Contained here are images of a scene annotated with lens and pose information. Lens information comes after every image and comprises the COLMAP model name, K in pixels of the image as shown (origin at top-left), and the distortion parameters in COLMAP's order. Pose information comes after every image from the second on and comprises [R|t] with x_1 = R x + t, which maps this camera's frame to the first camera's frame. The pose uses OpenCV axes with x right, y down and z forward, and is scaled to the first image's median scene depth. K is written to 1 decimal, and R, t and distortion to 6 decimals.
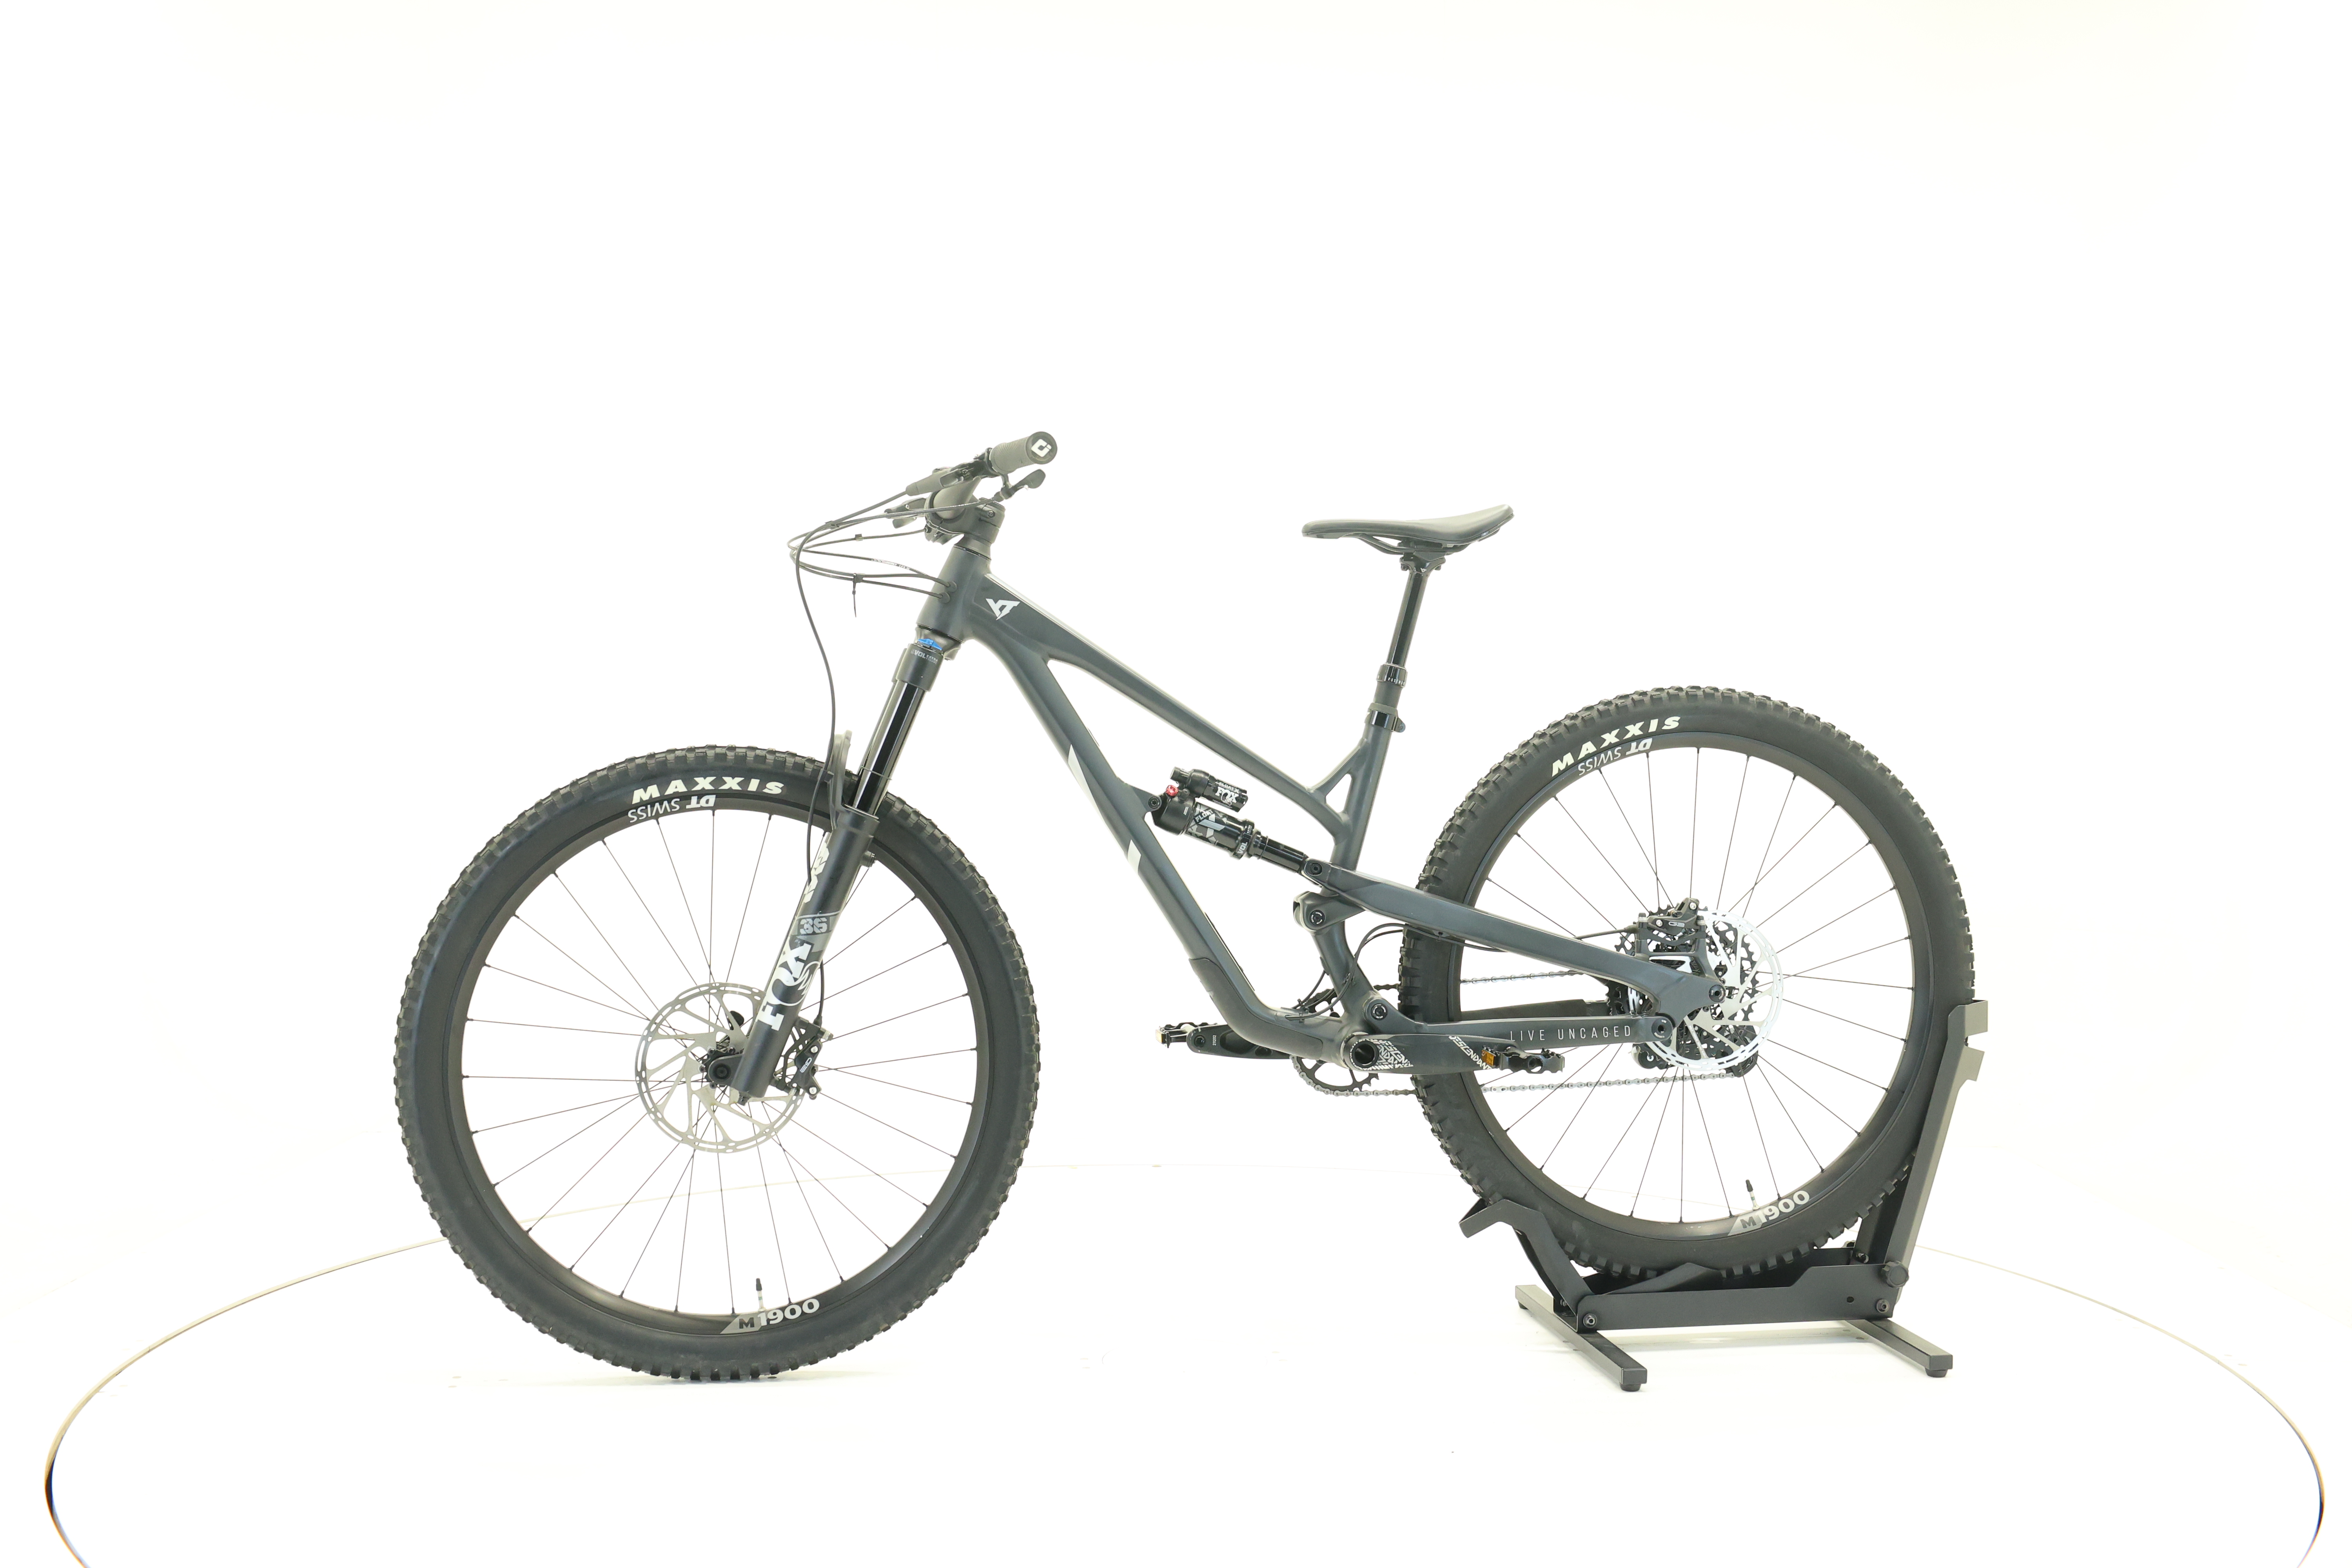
lens RADIAL K [[2559.8, 0, 1177.0], [0, 2559.8, 792.1], [0, 0, 1]] dist [0.022932, 0.000000]
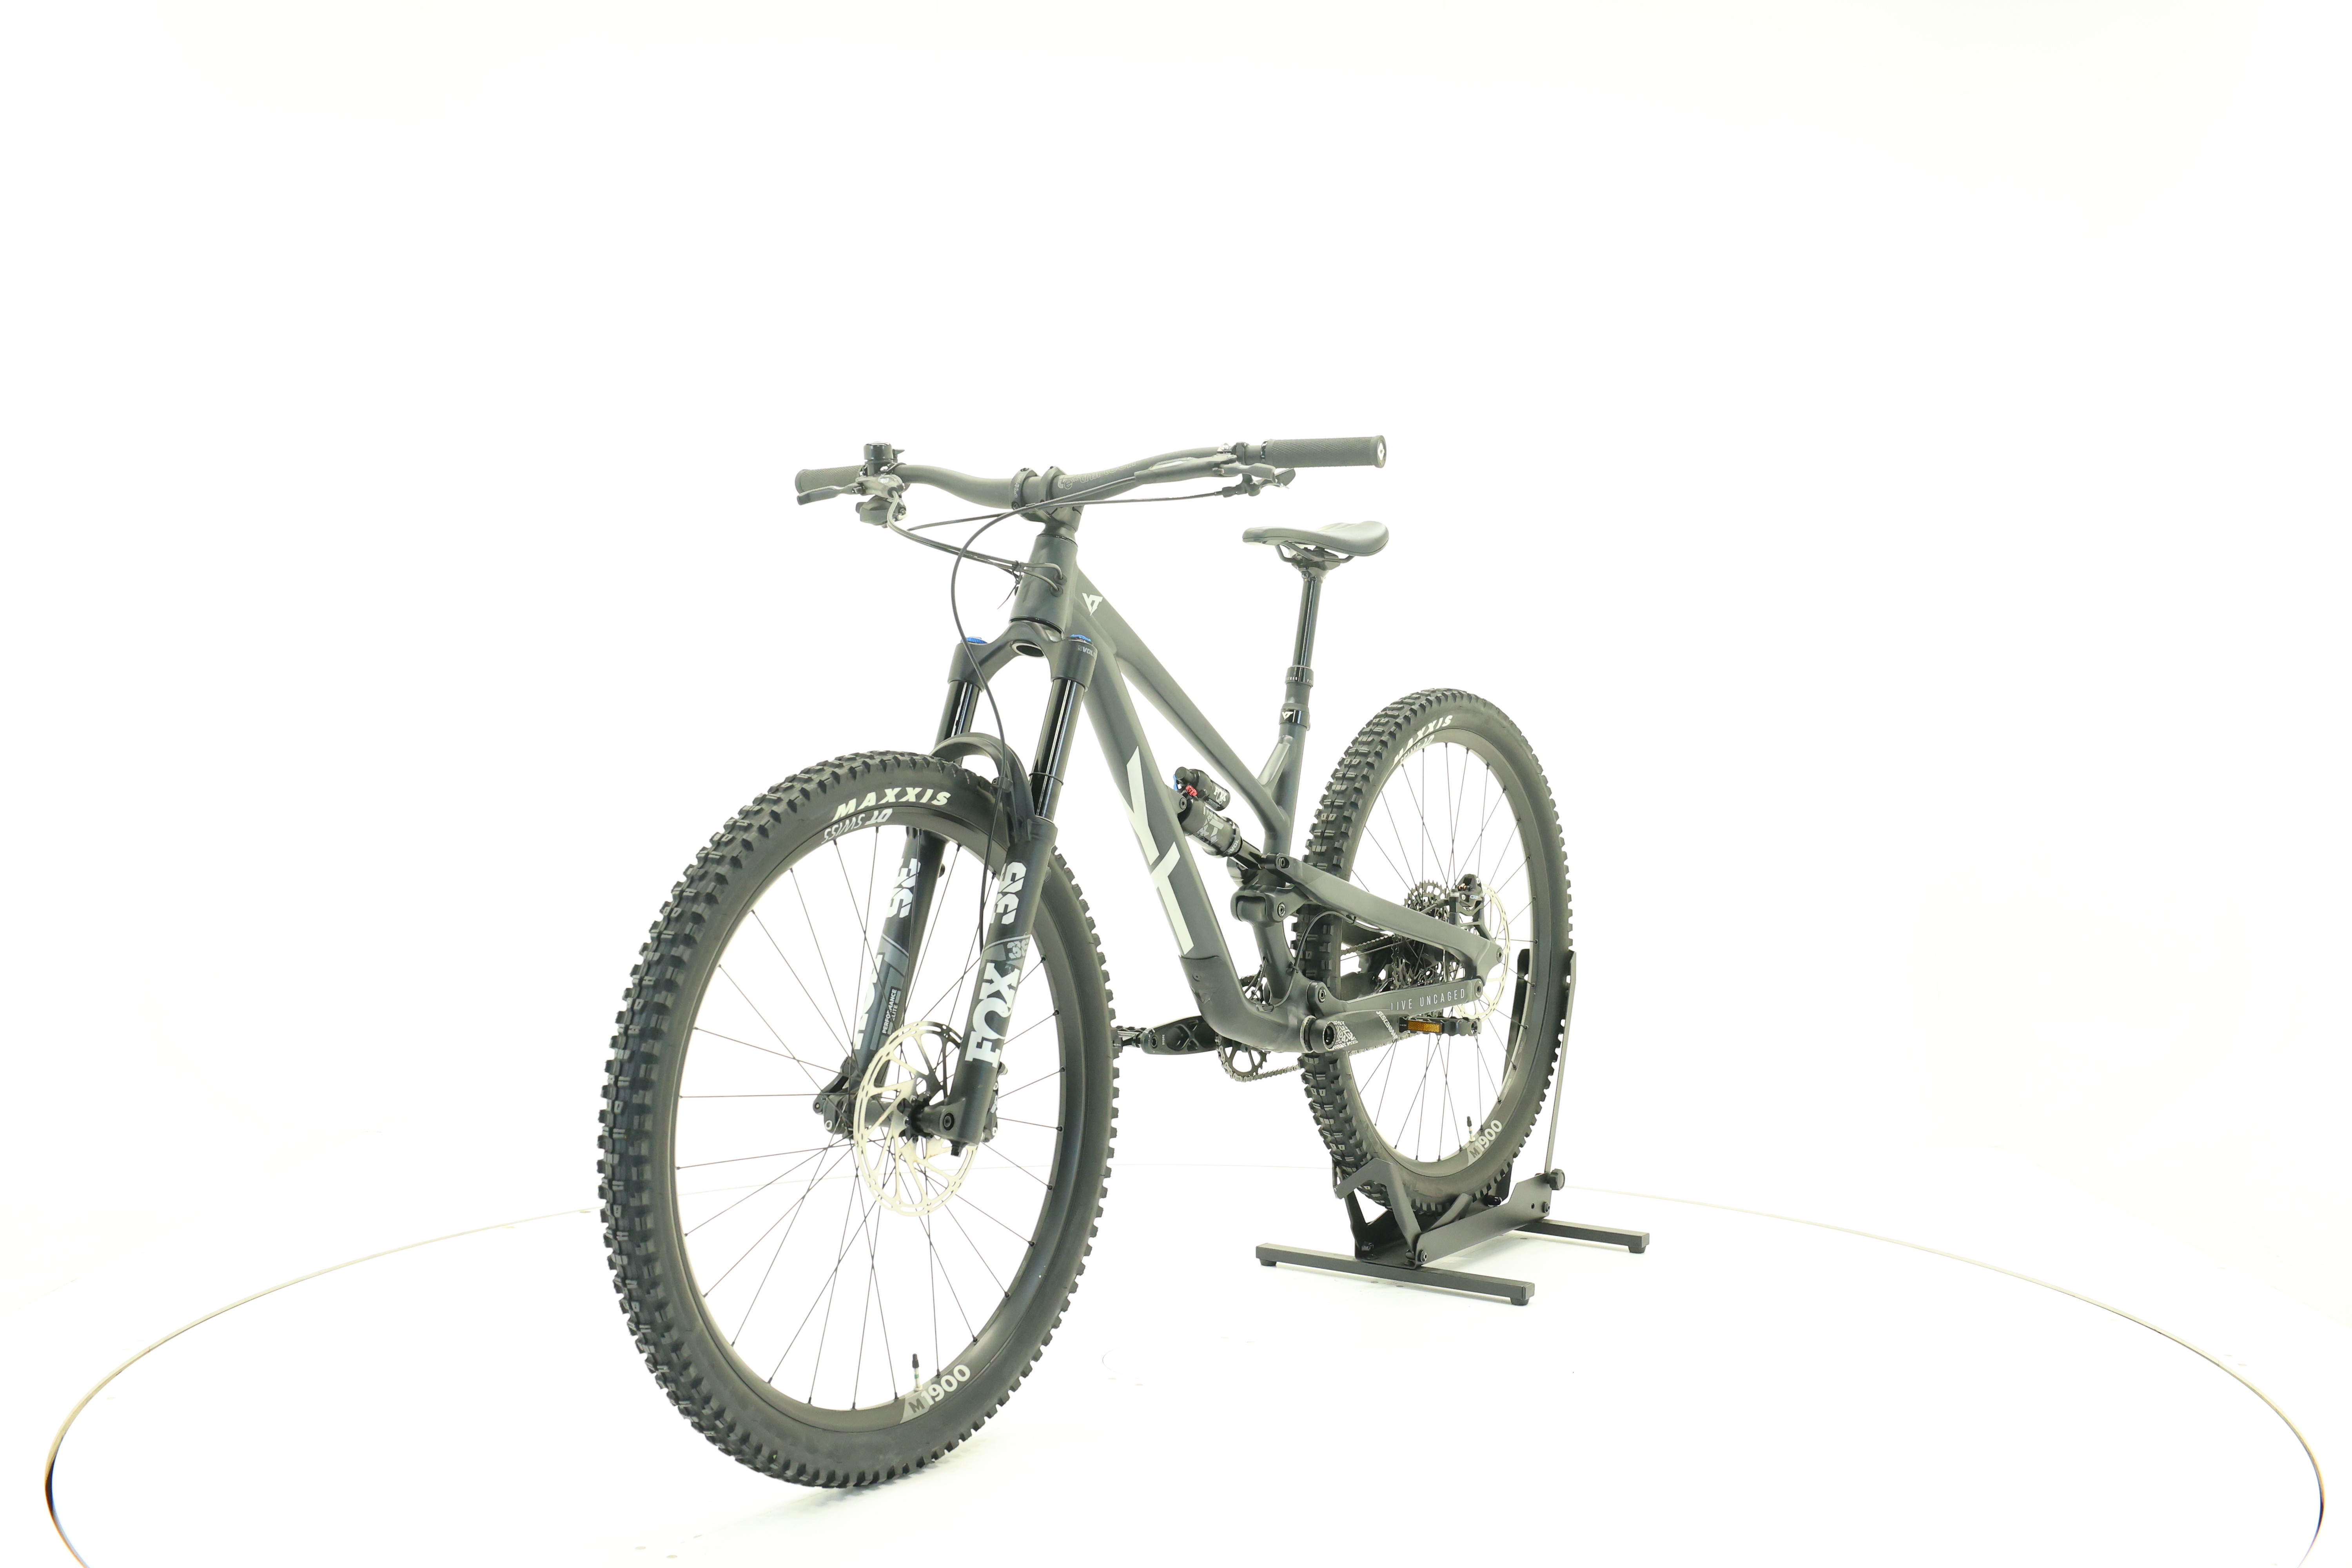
lens RADIAL K [[2559.8, 0, 1177.5], [0, 2559.8, 774.4], [0, 0, 1]] dist [0.022932, 0.000000]
pose [[0.674538, -0.020929, 0.737943, -0.740166], [0.021917, 0.999725, 0.008319, -0.015174], [-0.737915, 0.010562, 0.674811, 0.330330]]
